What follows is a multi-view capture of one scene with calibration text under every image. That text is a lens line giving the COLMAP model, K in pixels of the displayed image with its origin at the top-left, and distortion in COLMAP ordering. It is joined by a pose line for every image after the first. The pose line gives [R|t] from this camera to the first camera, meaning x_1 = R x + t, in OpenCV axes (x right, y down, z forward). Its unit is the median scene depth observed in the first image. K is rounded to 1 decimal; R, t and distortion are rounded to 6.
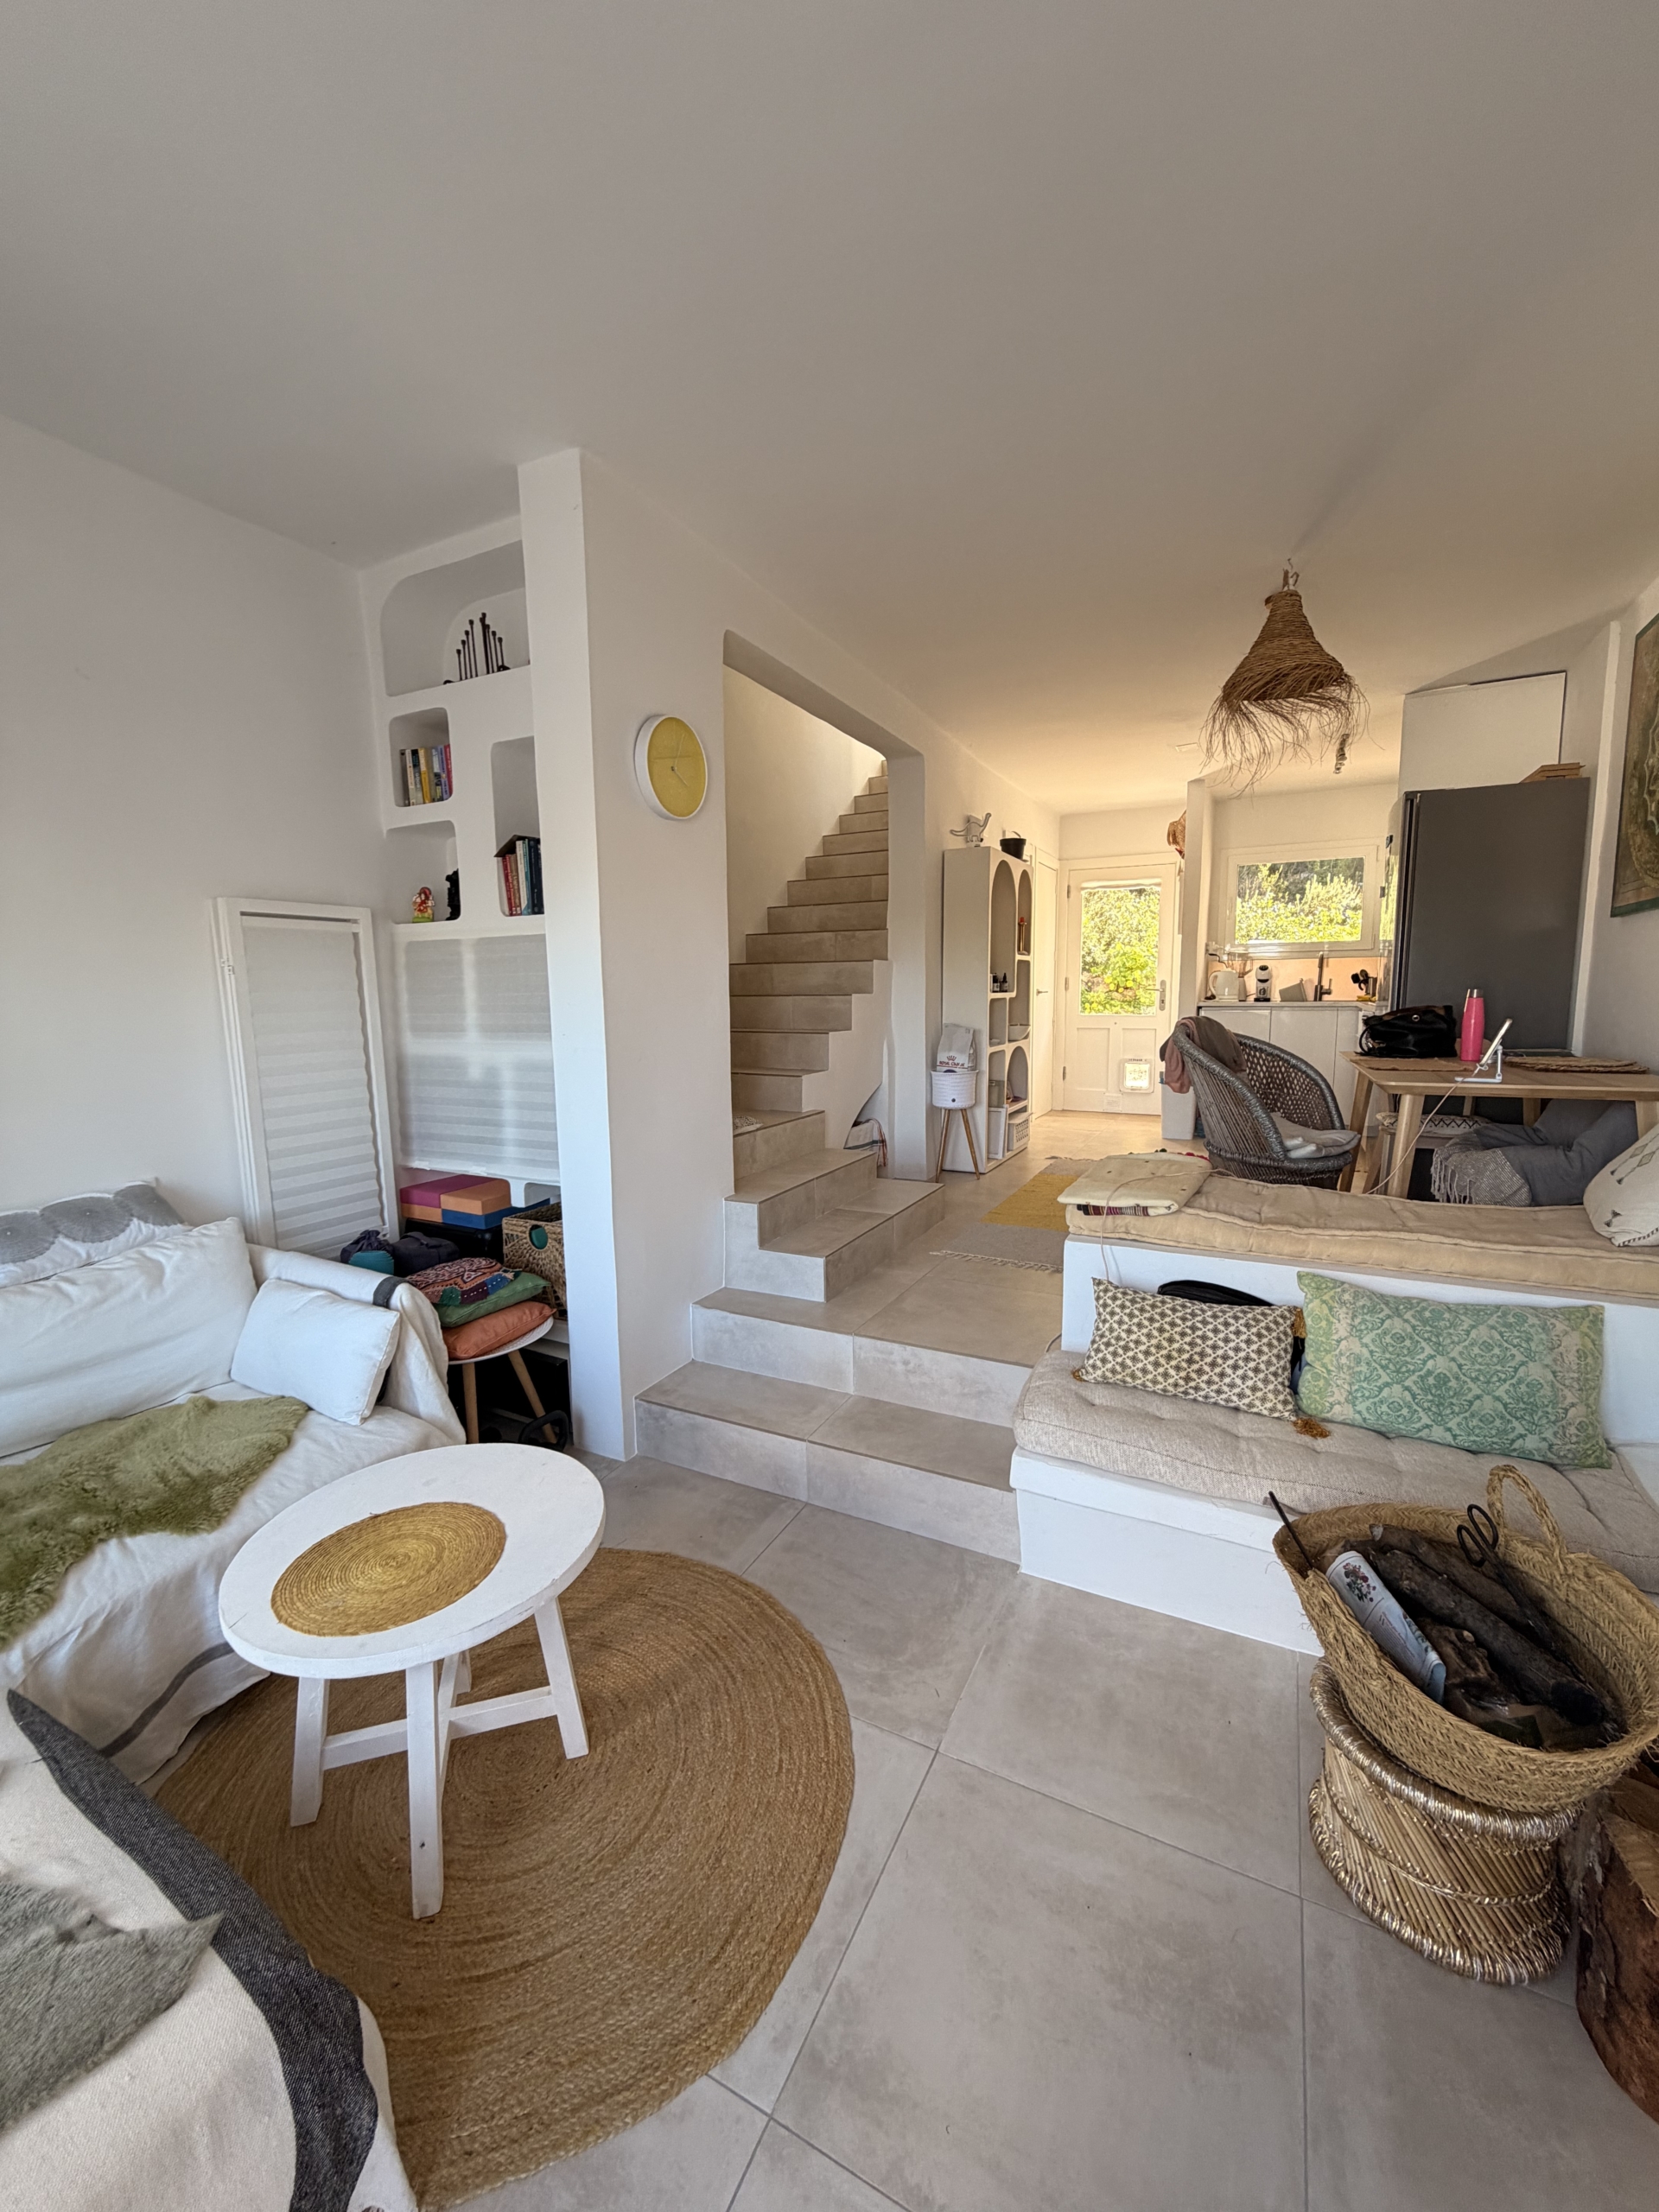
lens RADIAL K [[879.0, 0, 830.5], [0, 879.0, 1098.8], [0, 0, 1]] dist [-0.001717, 0.001126]
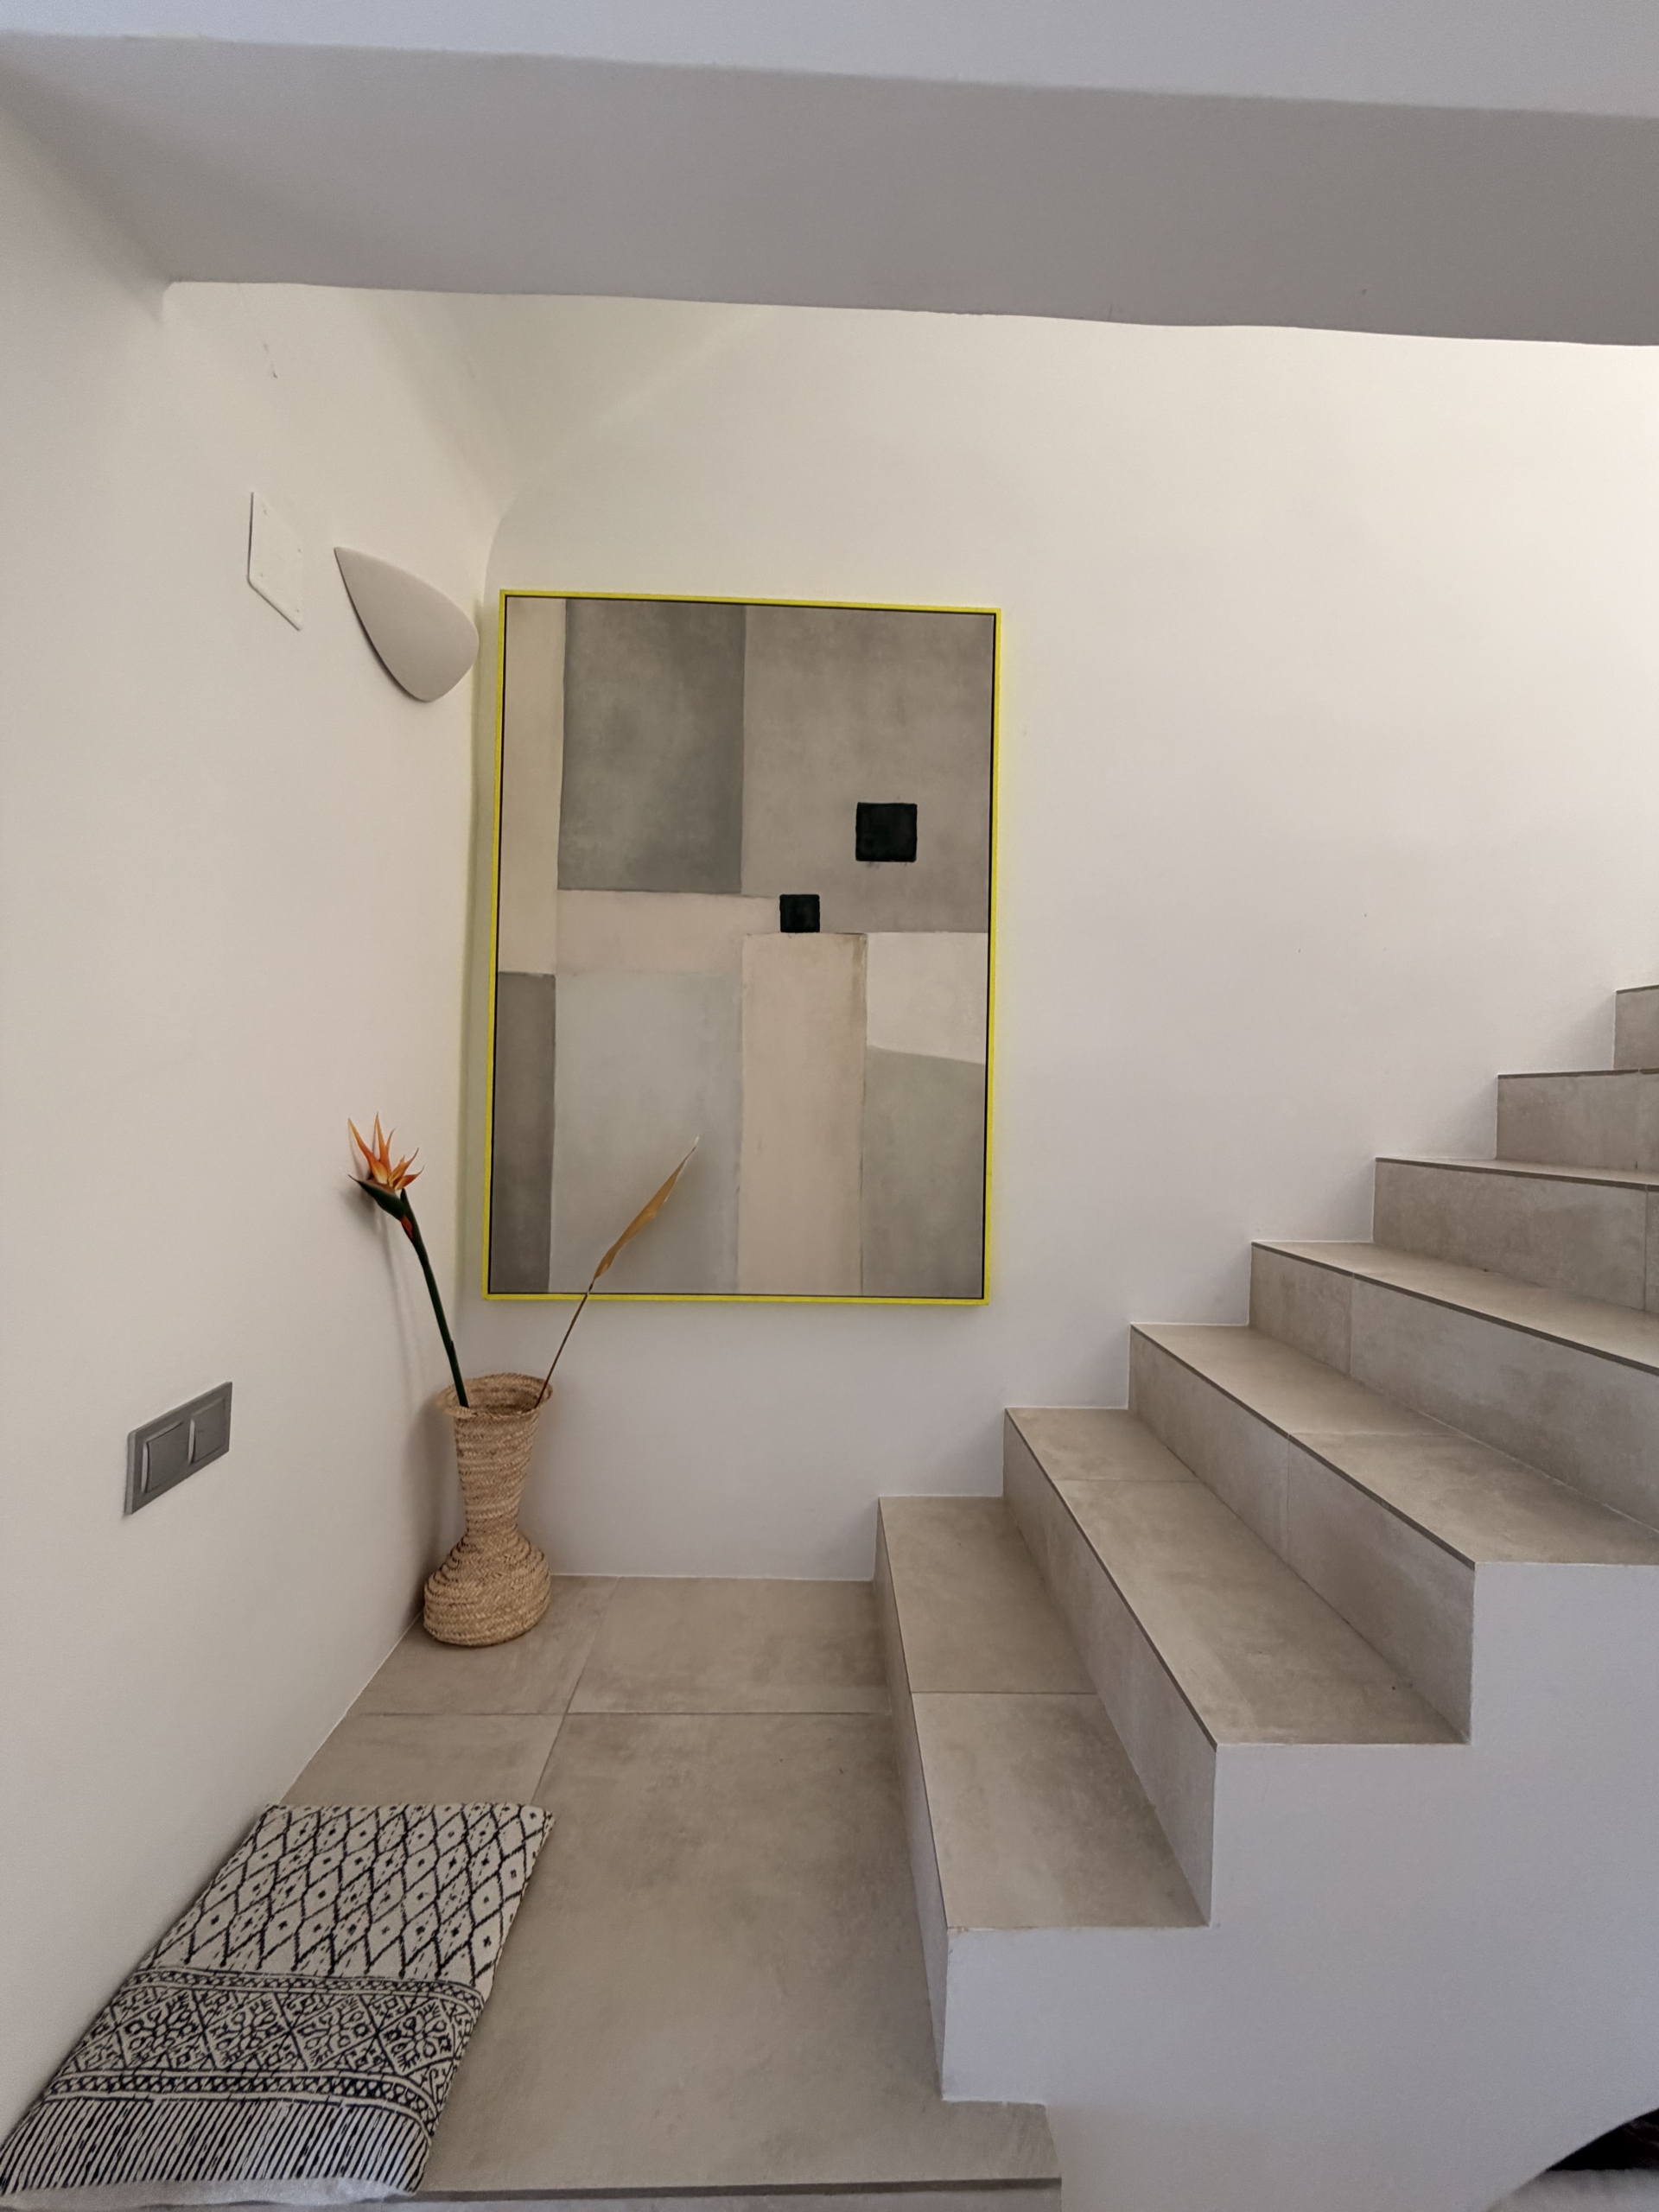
lens RADIAL K [[879.0, 0, 831.6], [0, 879.0, 1104.7], [0, 0, 1]] dist [-0.001717, 0.001126]
pose [[0.479297, 0.021186, -0.877397, 0.205392], [-0.132443, 0.990006, -0.048445, -0.311651], [0.867602, 0.139424, 0.477313, 1.232332]]
